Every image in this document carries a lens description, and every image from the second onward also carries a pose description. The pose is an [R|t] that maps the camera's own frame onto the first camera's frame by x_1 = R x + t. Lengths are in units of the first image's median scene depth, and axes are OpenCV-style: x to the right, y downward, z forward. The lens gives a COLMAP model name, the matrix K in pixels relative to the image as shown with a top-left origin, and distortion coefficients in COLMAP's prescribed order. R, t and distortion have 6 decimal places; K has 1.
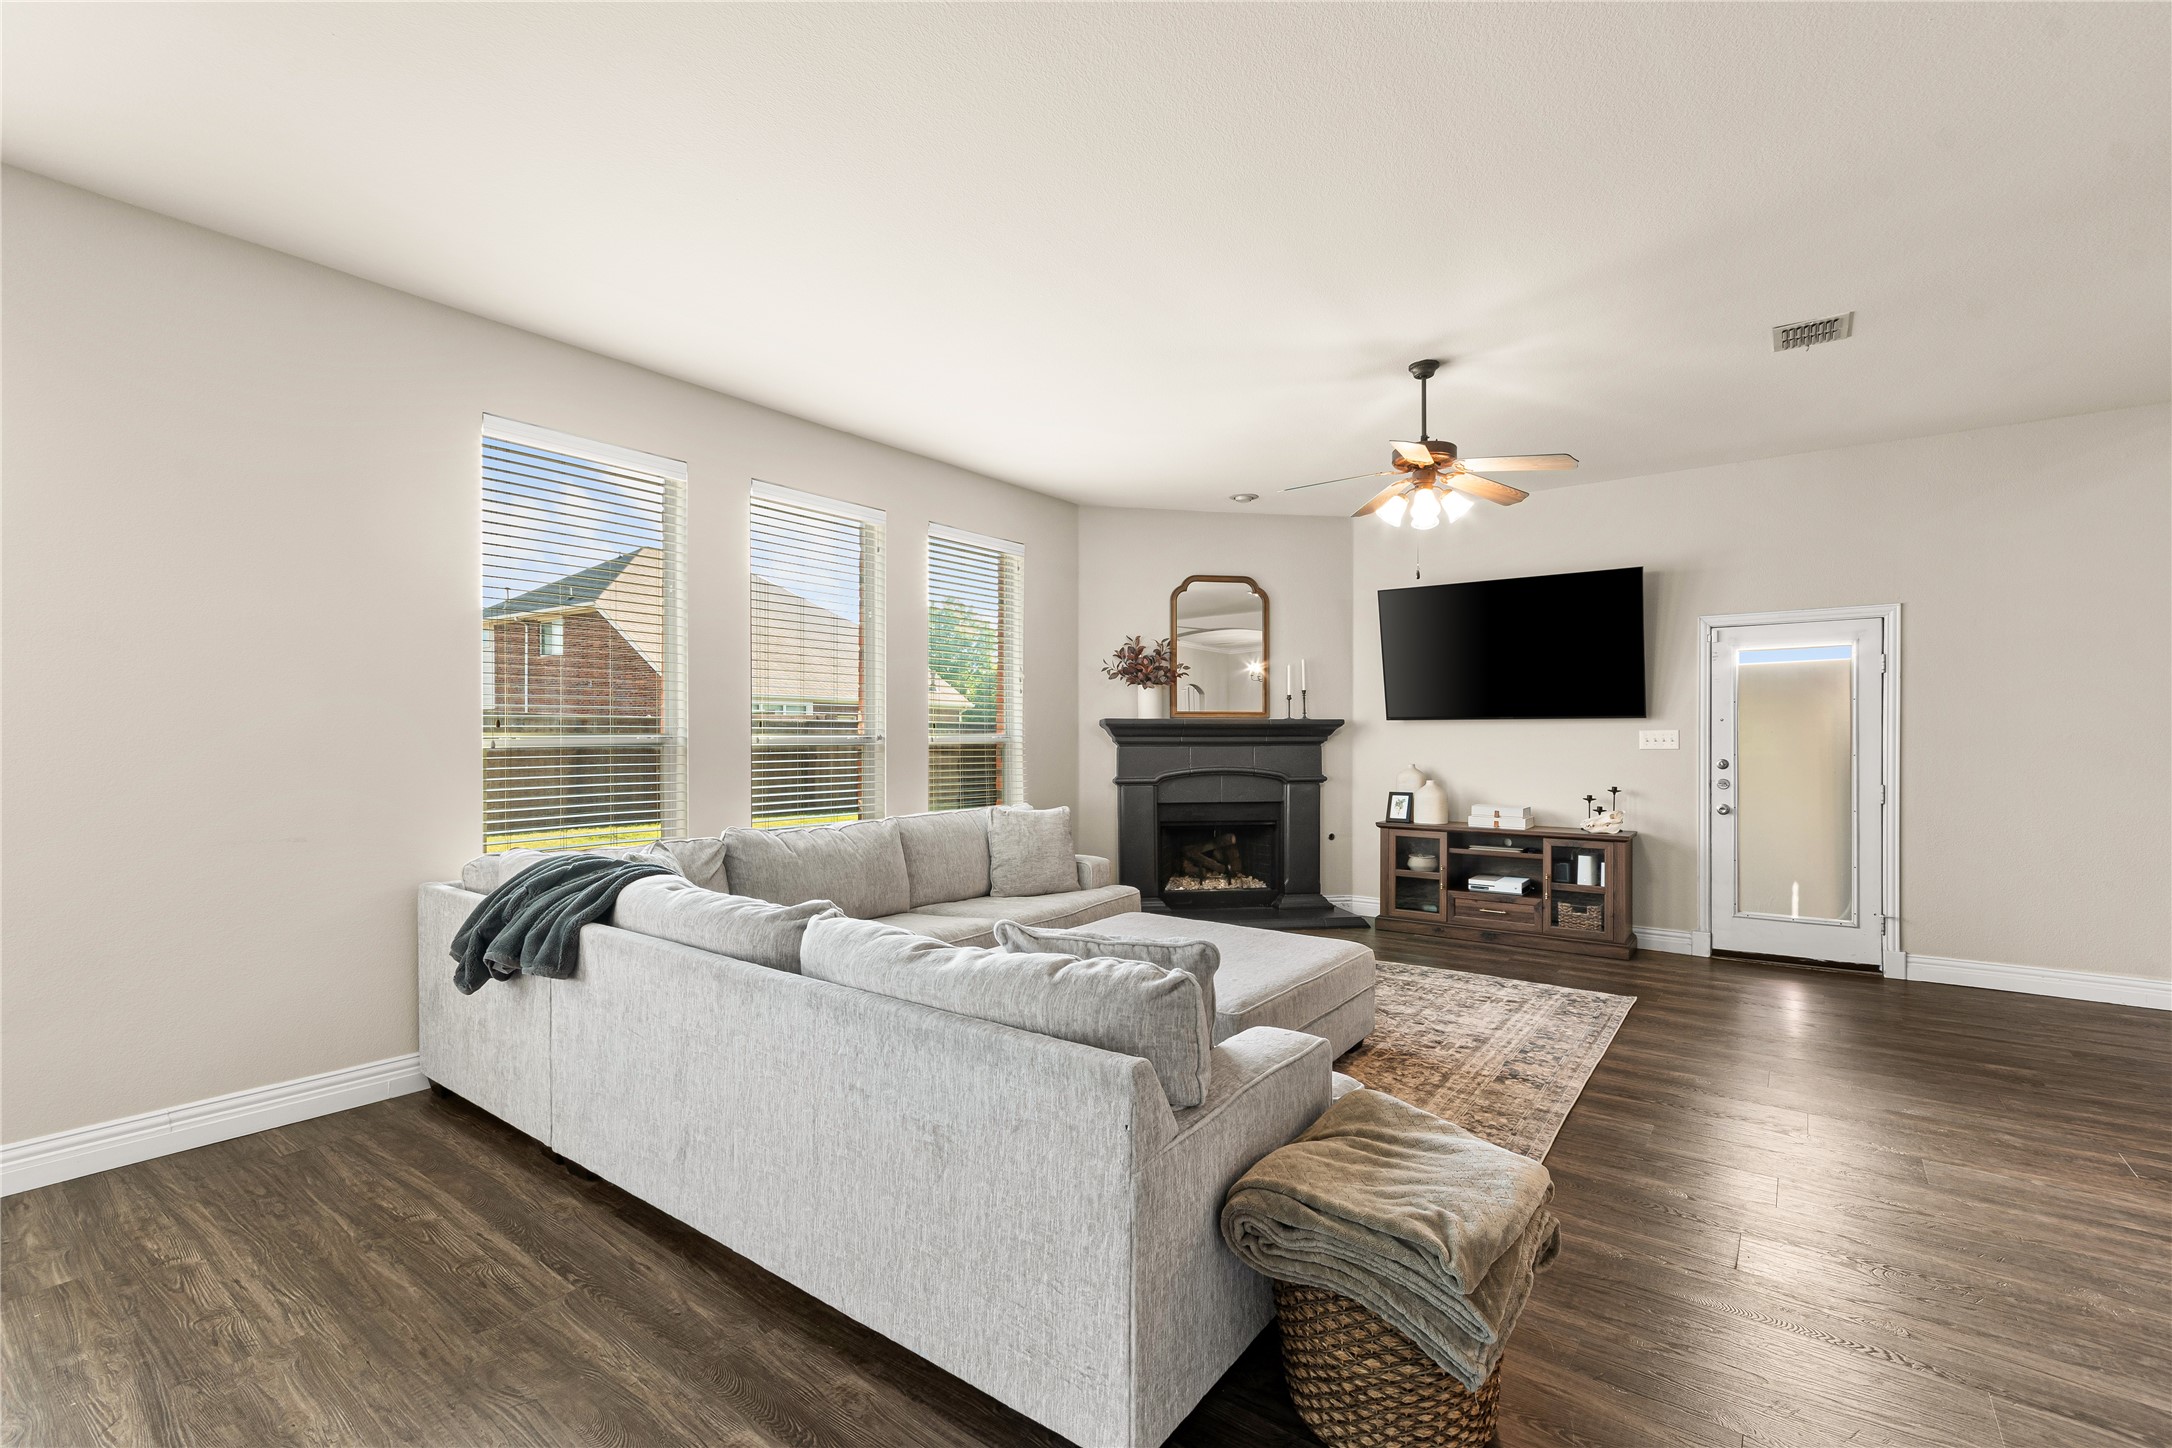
lens RADIAL K [[956.0, 0, 1082.4], [0, 956.0, 735.5], [0, 0, 1]] dist [0.000479, 0.000000]
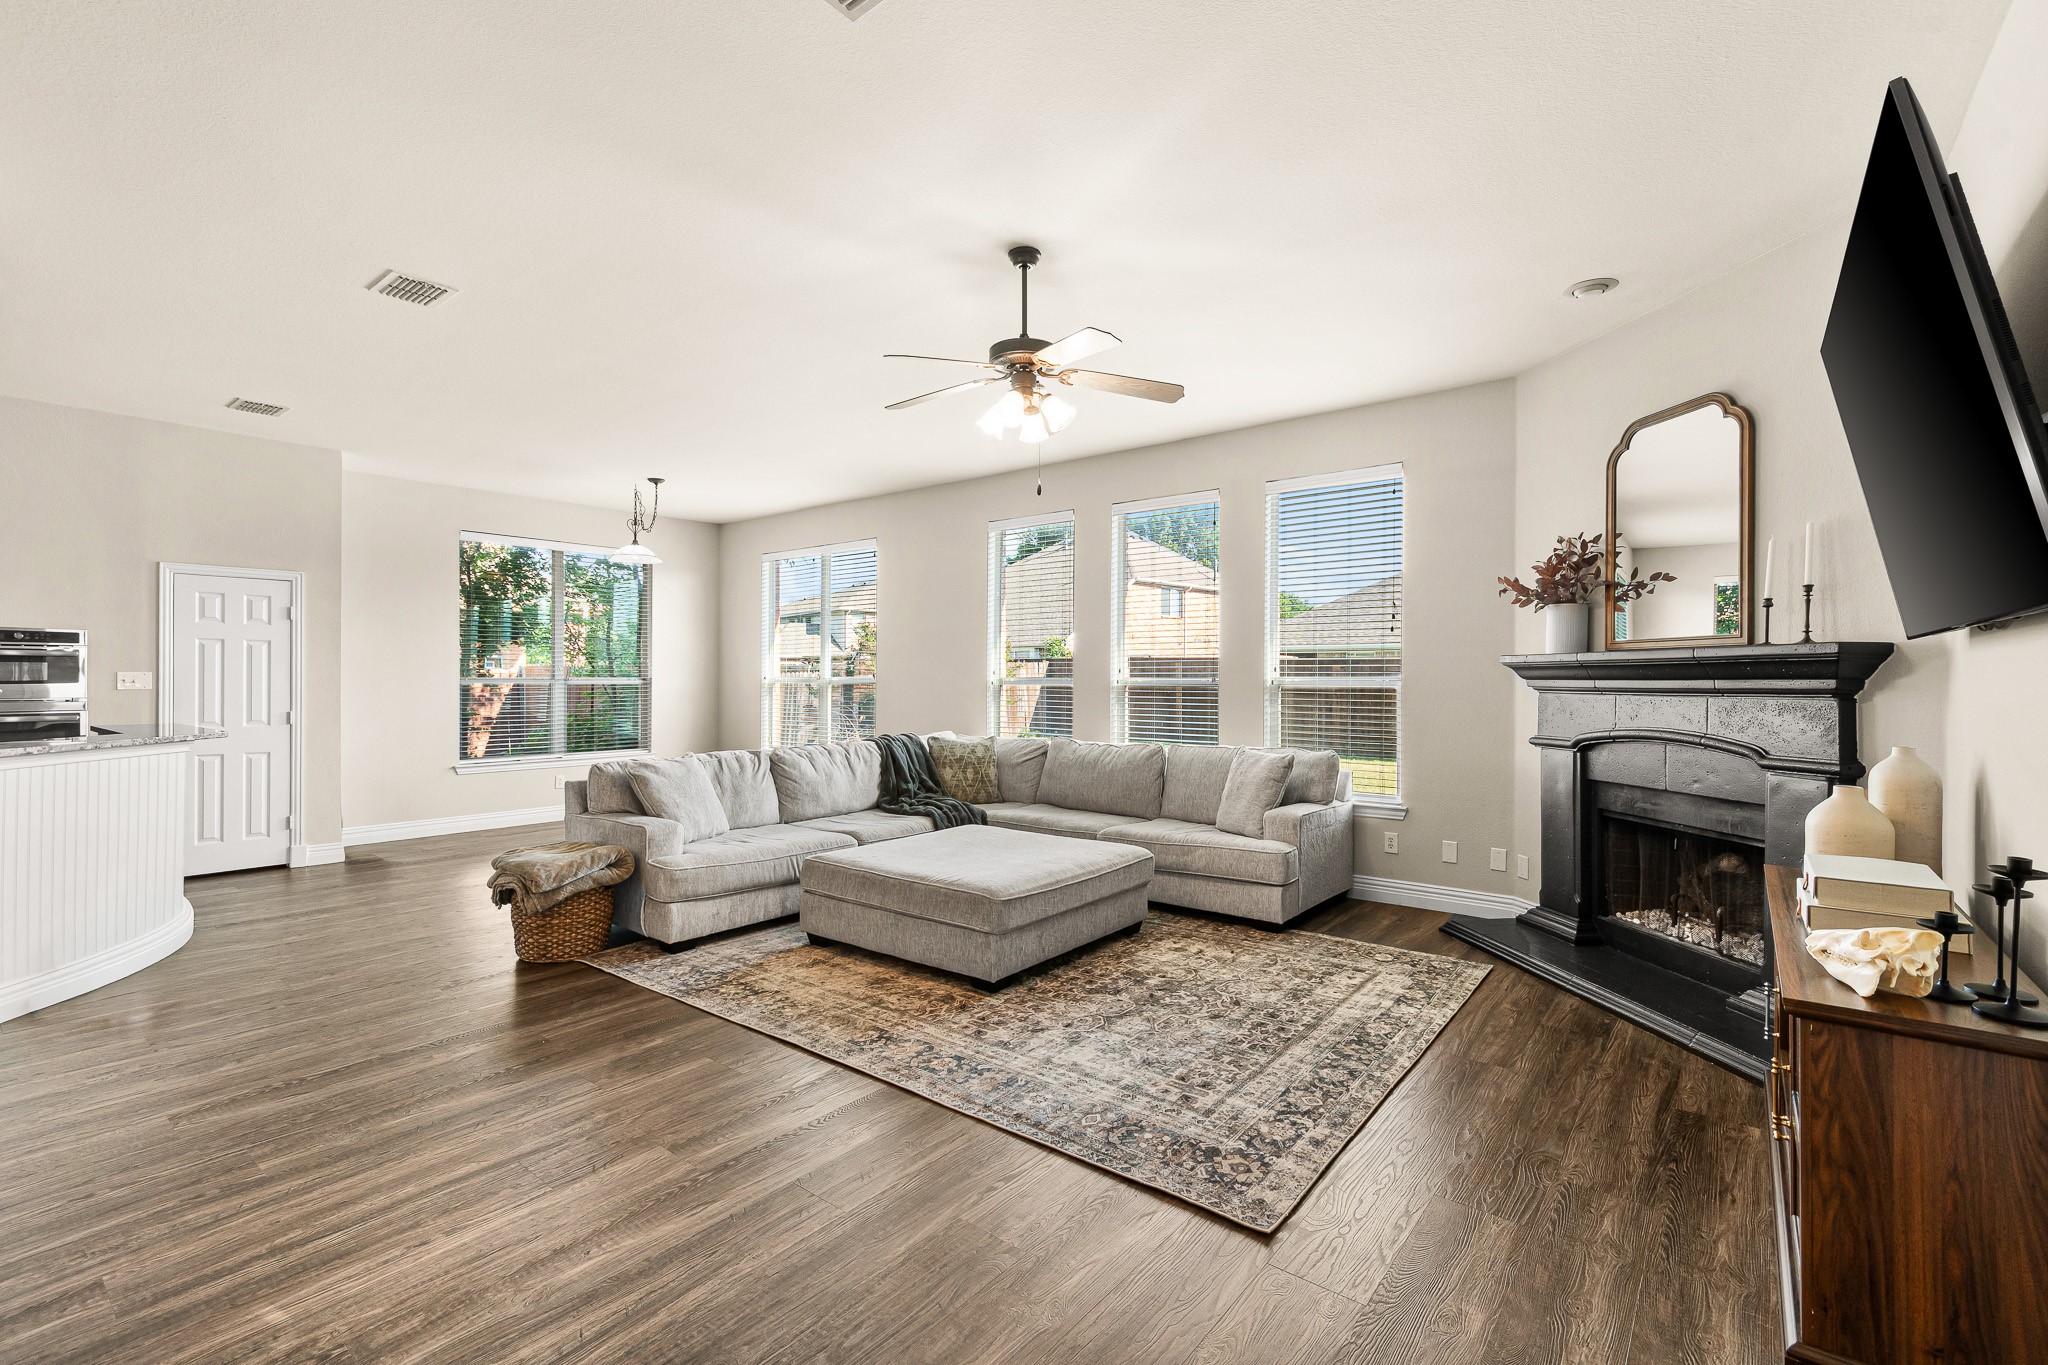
lens RADIAL K [[901.4, 0, 1022.7], [0, 901.4, 677.1], [0, 0, 1]] dist [0.000479, 0.000000]
pose [[-0.029378, -0.003278, -0.999563, 1.091725], [-0.002787, 0.999991, -0.003198, 0.003142], [0.999564, 0.002692, -0.029387, 0.948605]]
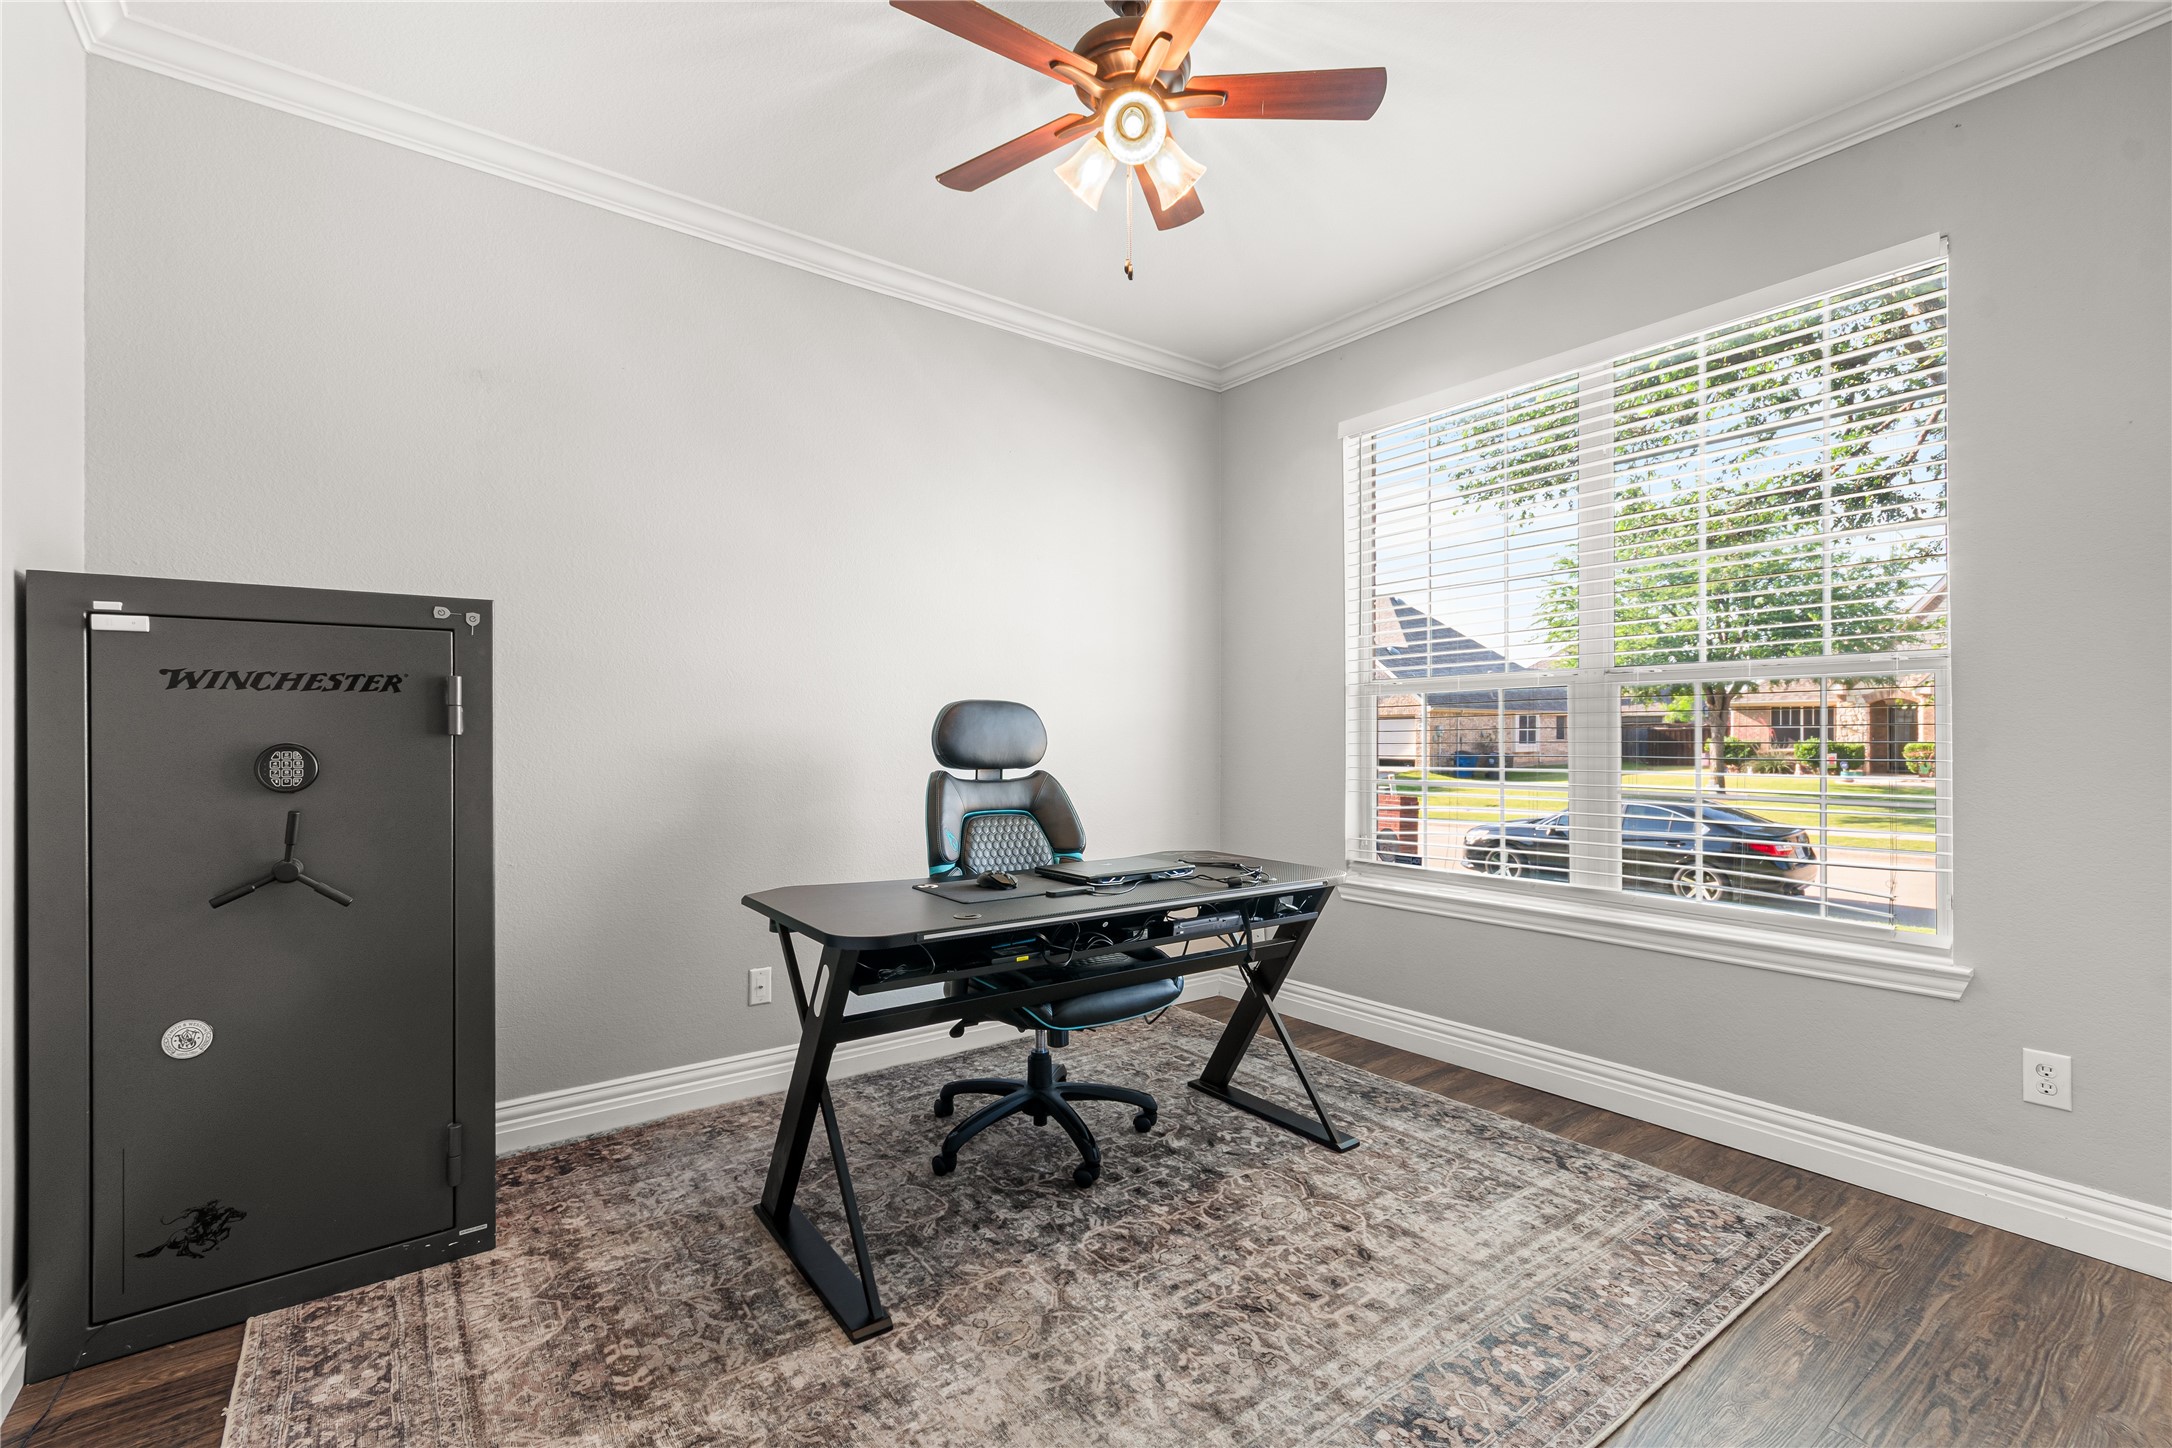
lens RADIAL K [[956.0, 0, 1081.4], [0, 956.0, 733.1], [0, 0, 1]] dist [0.000479, 0.000000]
pose [[0.956266, -0.001946, -0.292493, 0.356132], [0.000346, 0.999985, -0.005525, 0.015304], [0.292500, 0.005182, 0.956252, 0.405984]]
